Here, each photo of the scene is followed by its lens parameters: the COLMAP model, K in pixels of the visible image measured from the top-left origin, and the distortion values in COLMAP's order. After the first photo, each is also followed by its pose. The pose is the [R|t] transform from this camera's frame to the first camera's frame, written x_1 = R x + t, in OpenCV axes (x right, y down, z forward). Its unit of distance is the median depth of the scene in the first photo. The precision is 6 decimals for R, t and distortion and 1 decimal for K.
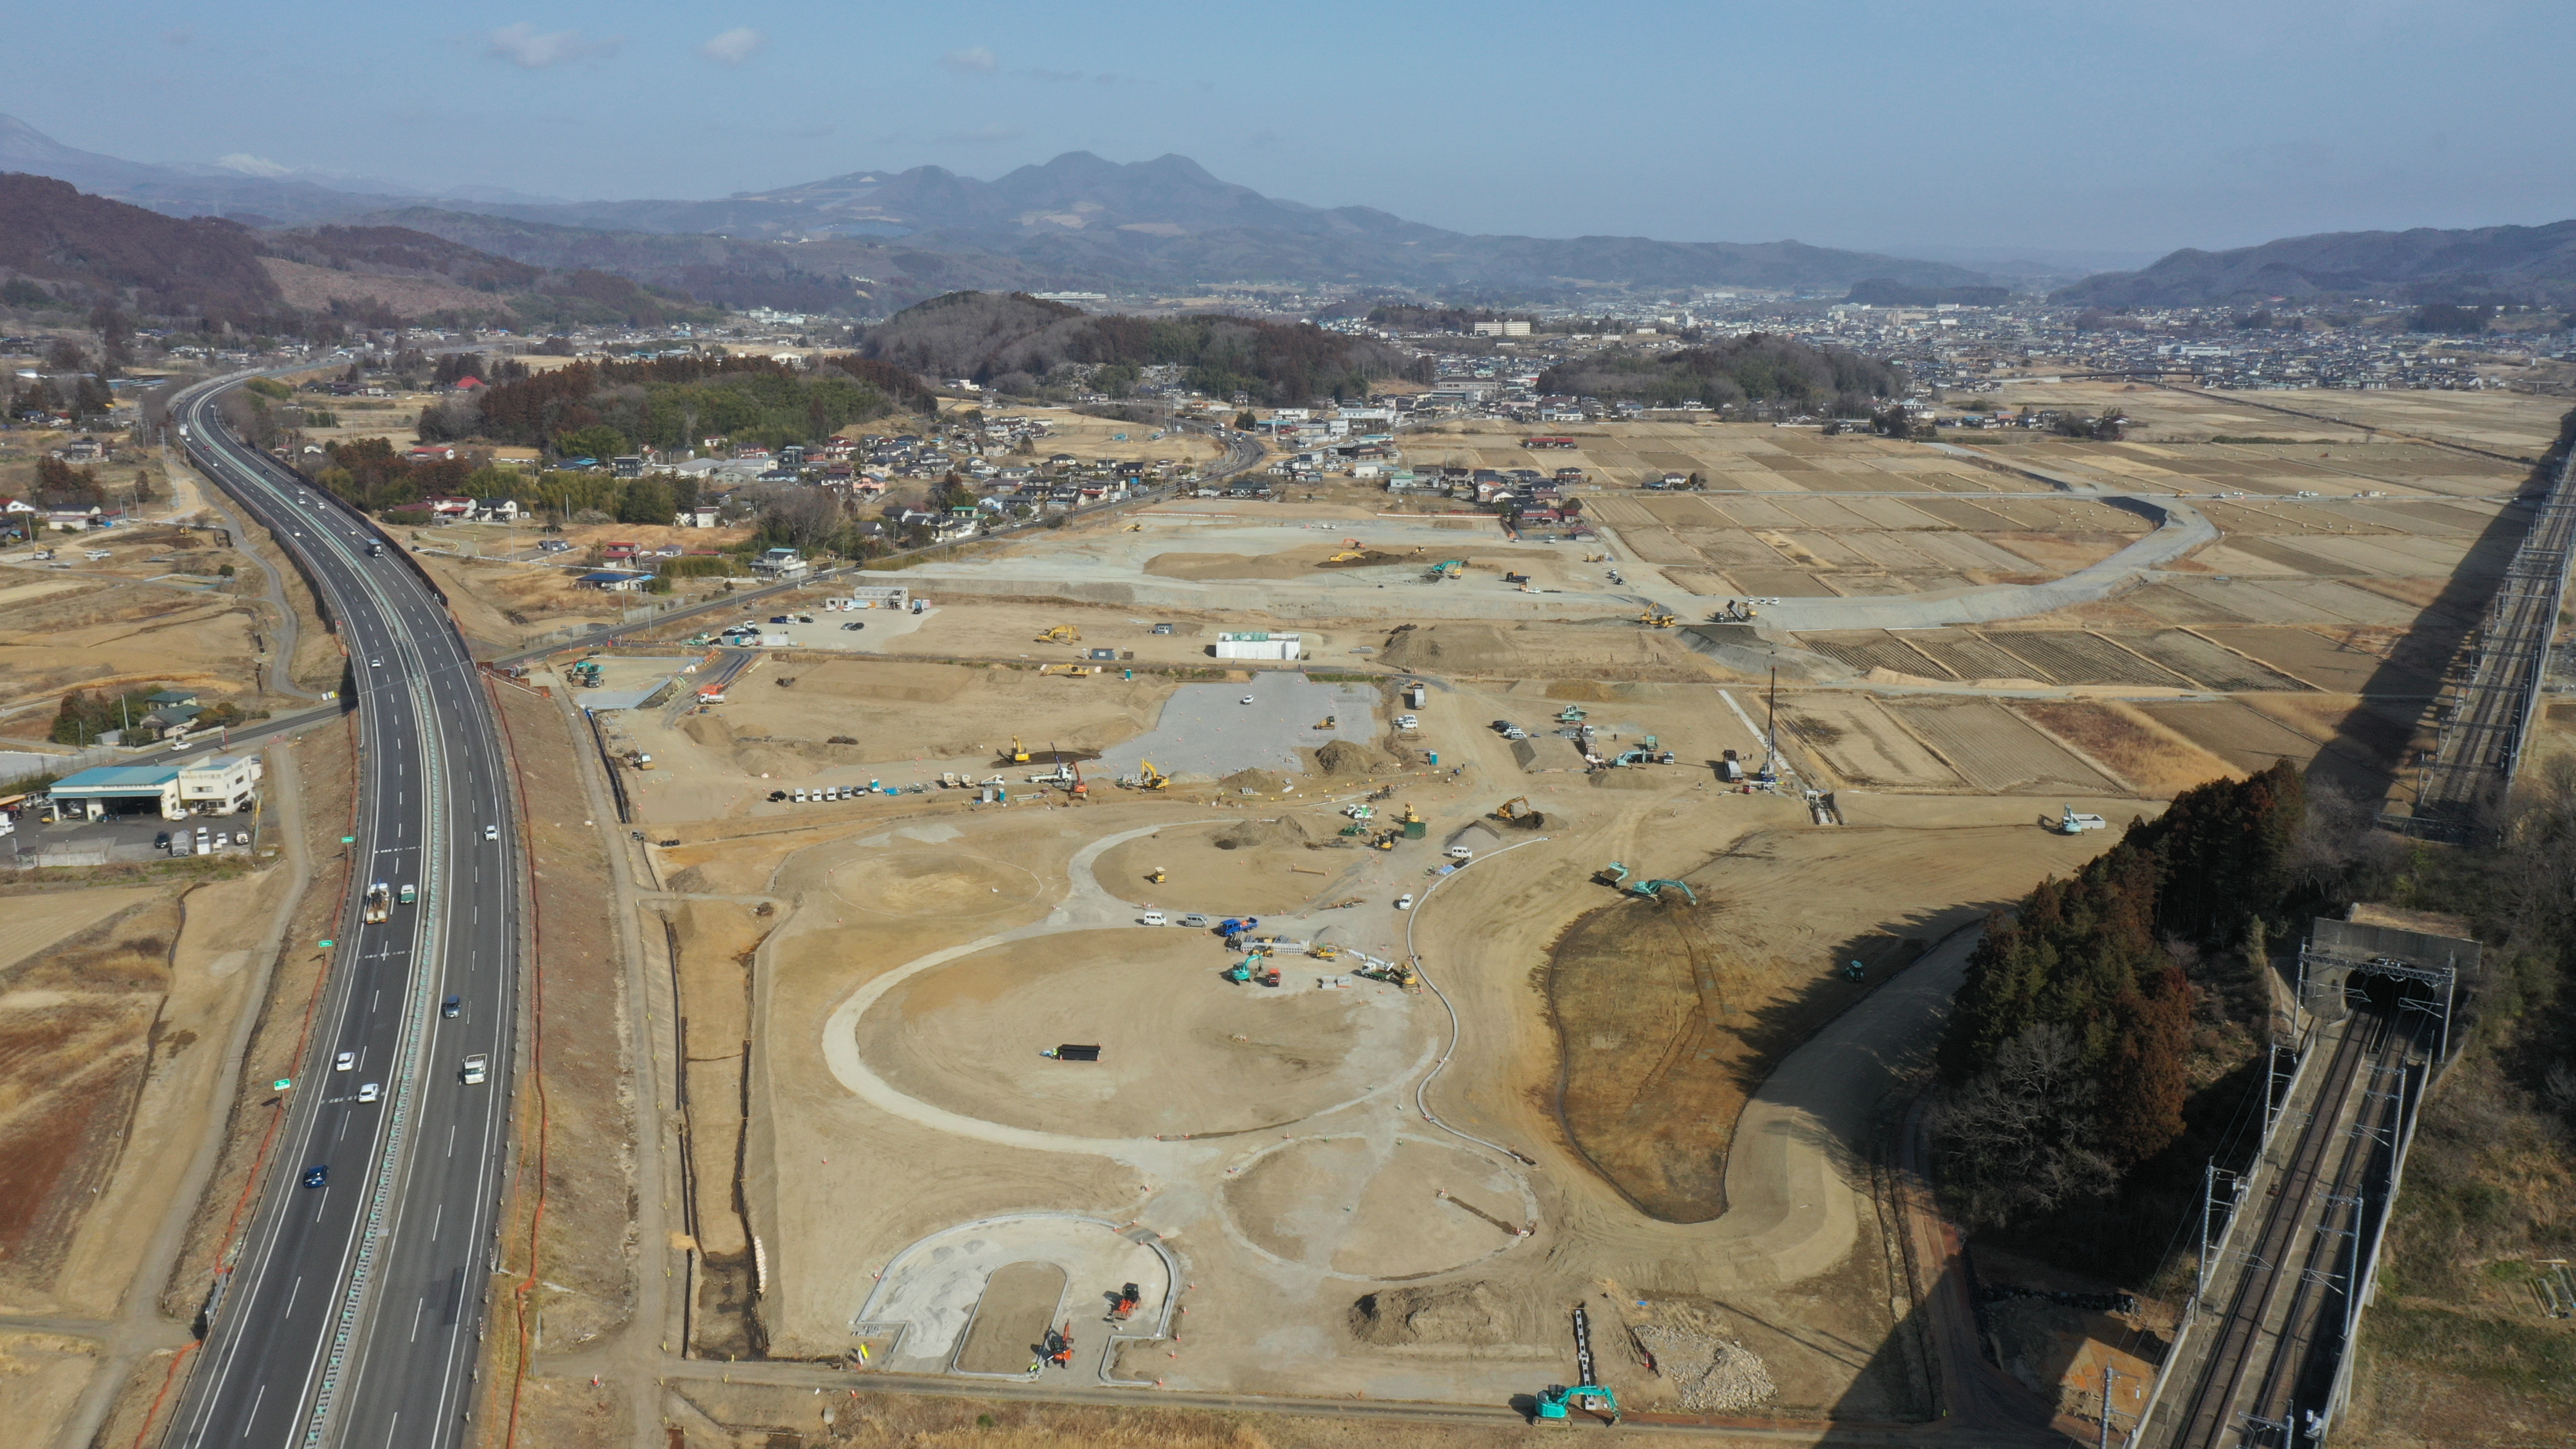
lens RADIAL K [[2029.6, 0, 1290.0], [0, 2029.6, 714.8], [0, 0, 1]] dist [0.002179, -0.007143]
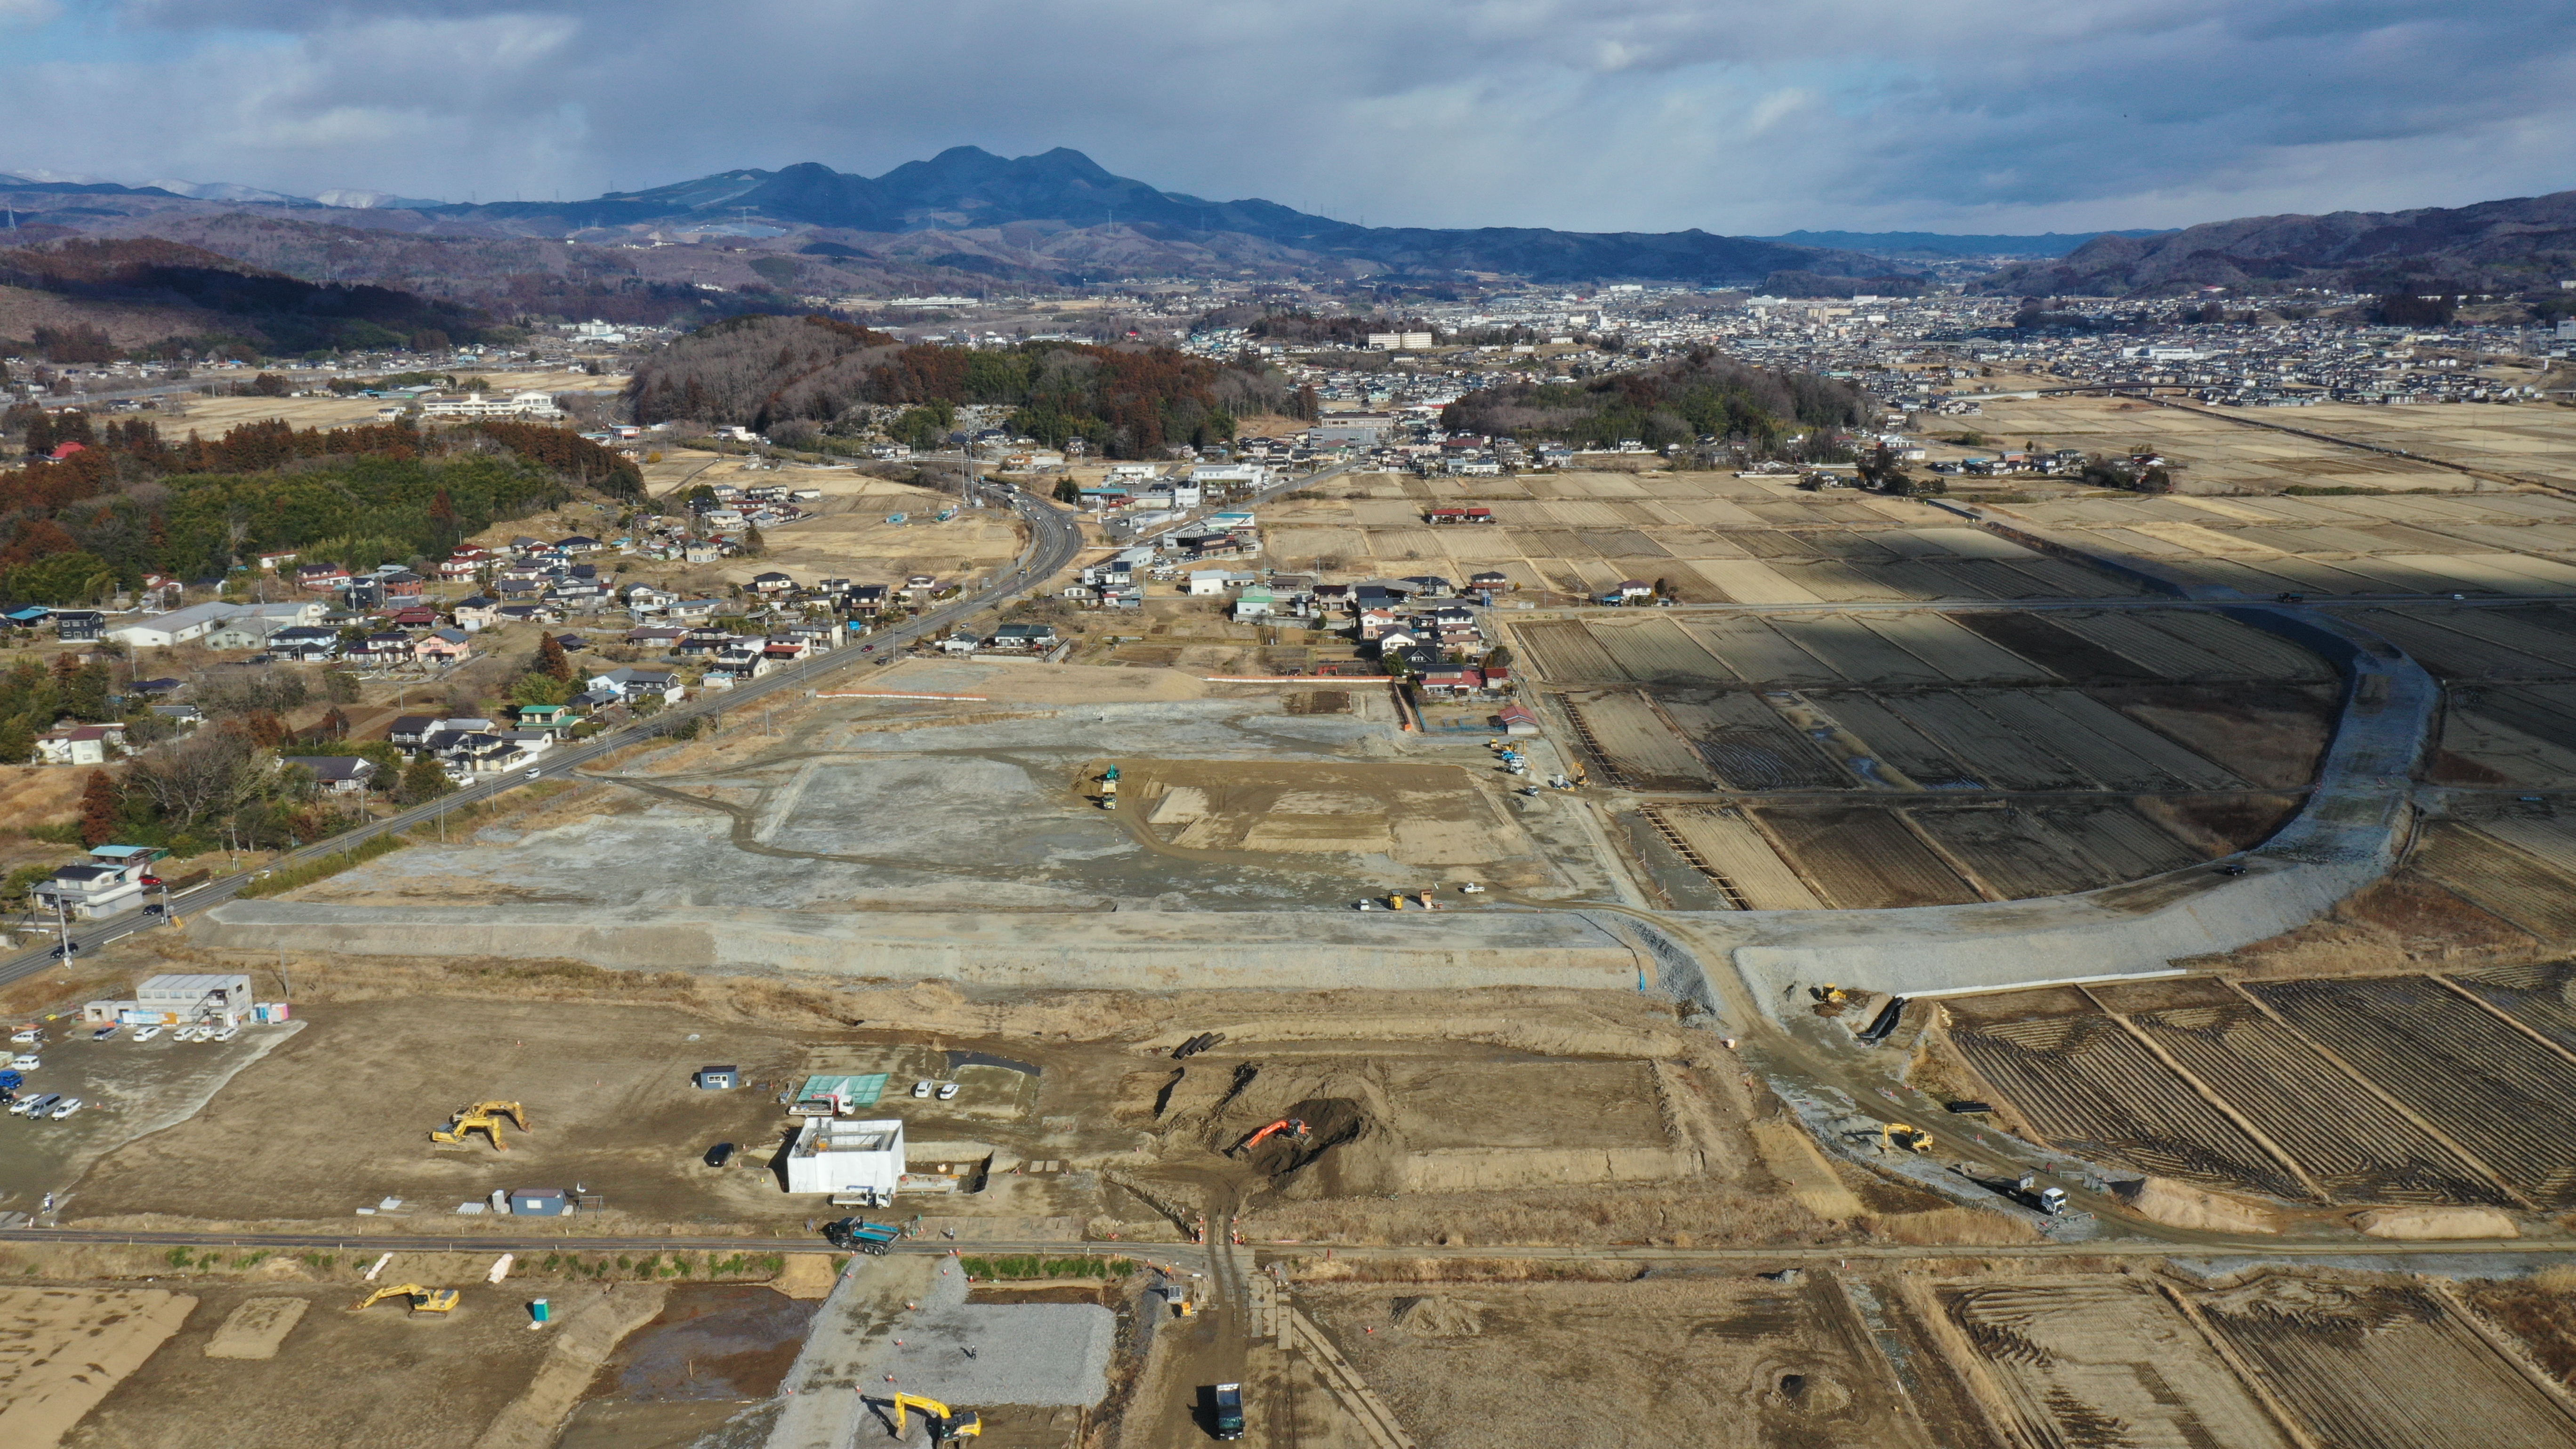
lens RADIAL K [[2030.3, 0, 1288.0], [0, 2030.3, 724.5], [0, 0, 1]] dist [-0.005410, -0.002946]
pose [[0.998839, -0.022427, 0.042630, 0.025578], [0.022084, 0.999720, 0.008518, -0.056237], [-0.042809, -0.007566, 0.999055, 0.209541]]
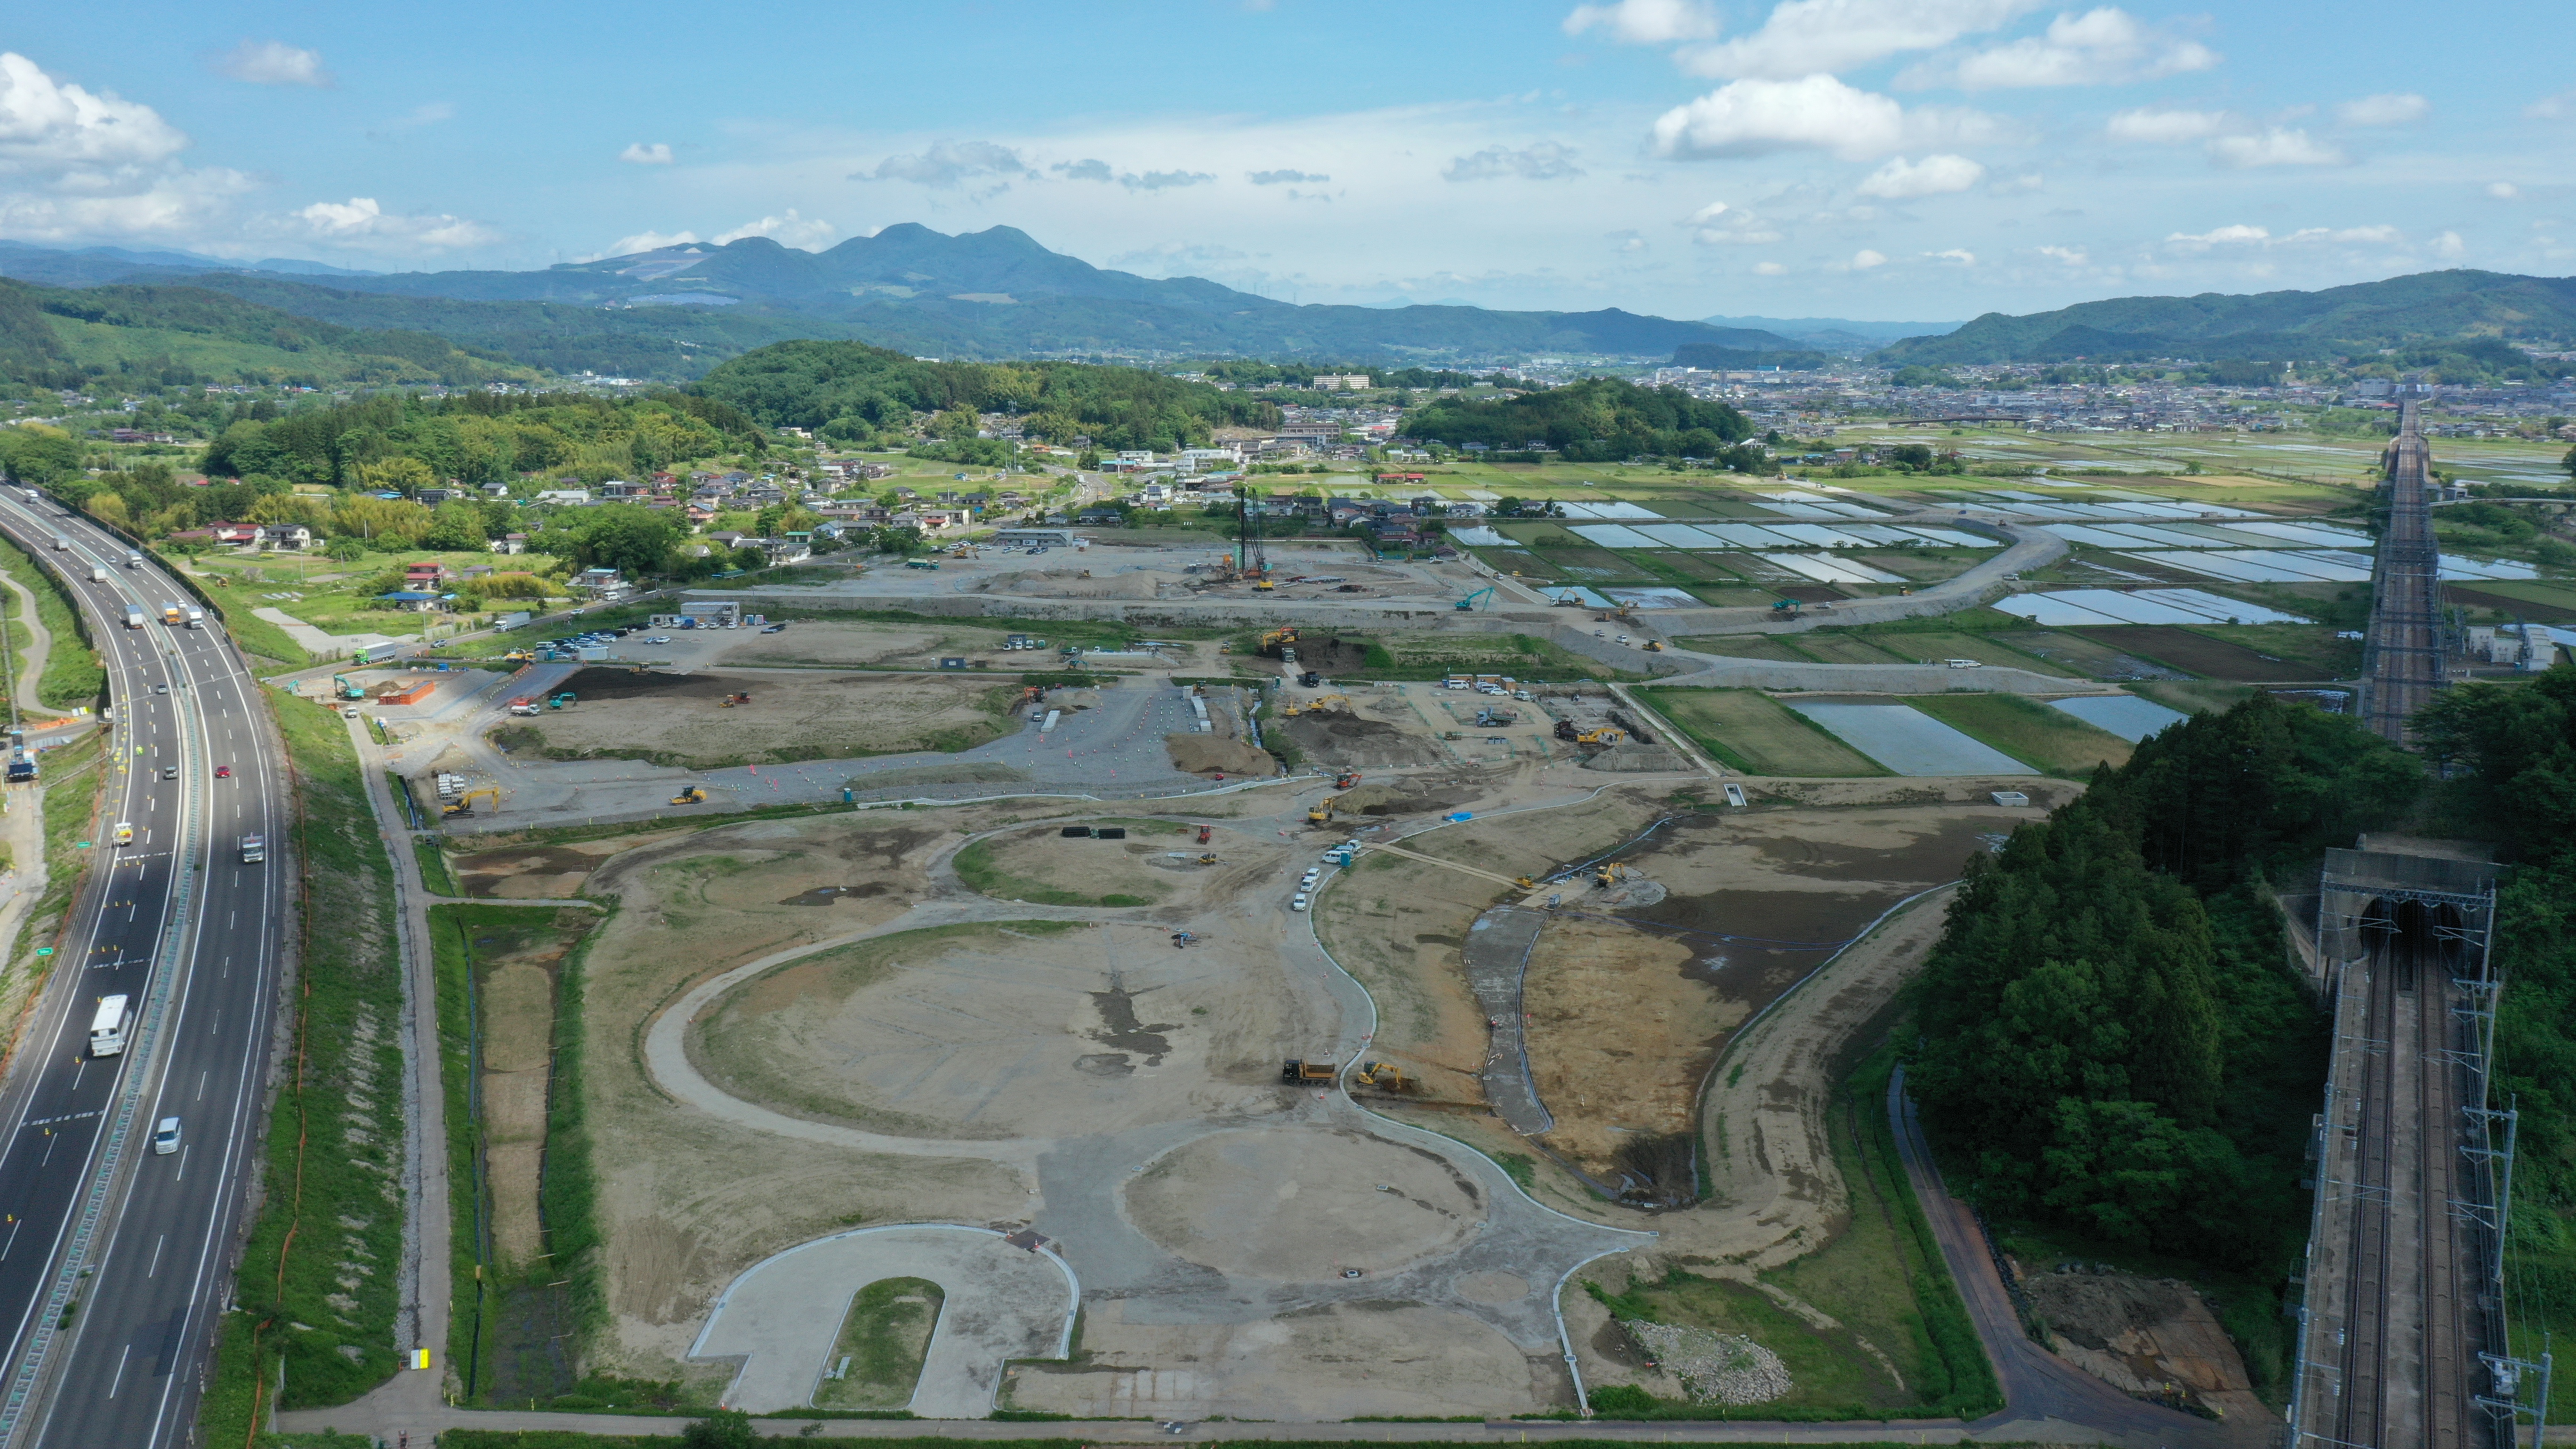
lens RADIAL K [[2026.1, 0, 1290.8], [0, 2026.1, 712.9], [0, 0, 1]] dist [-0.004313, 0.000244]
pose [[0.996642, -0.017888, 0.079902, -0.004871], [0.020698, 0.999191, -0.034478, 0.011196], [-0.079221, 0.036016, 0.996206, 0.024345]]
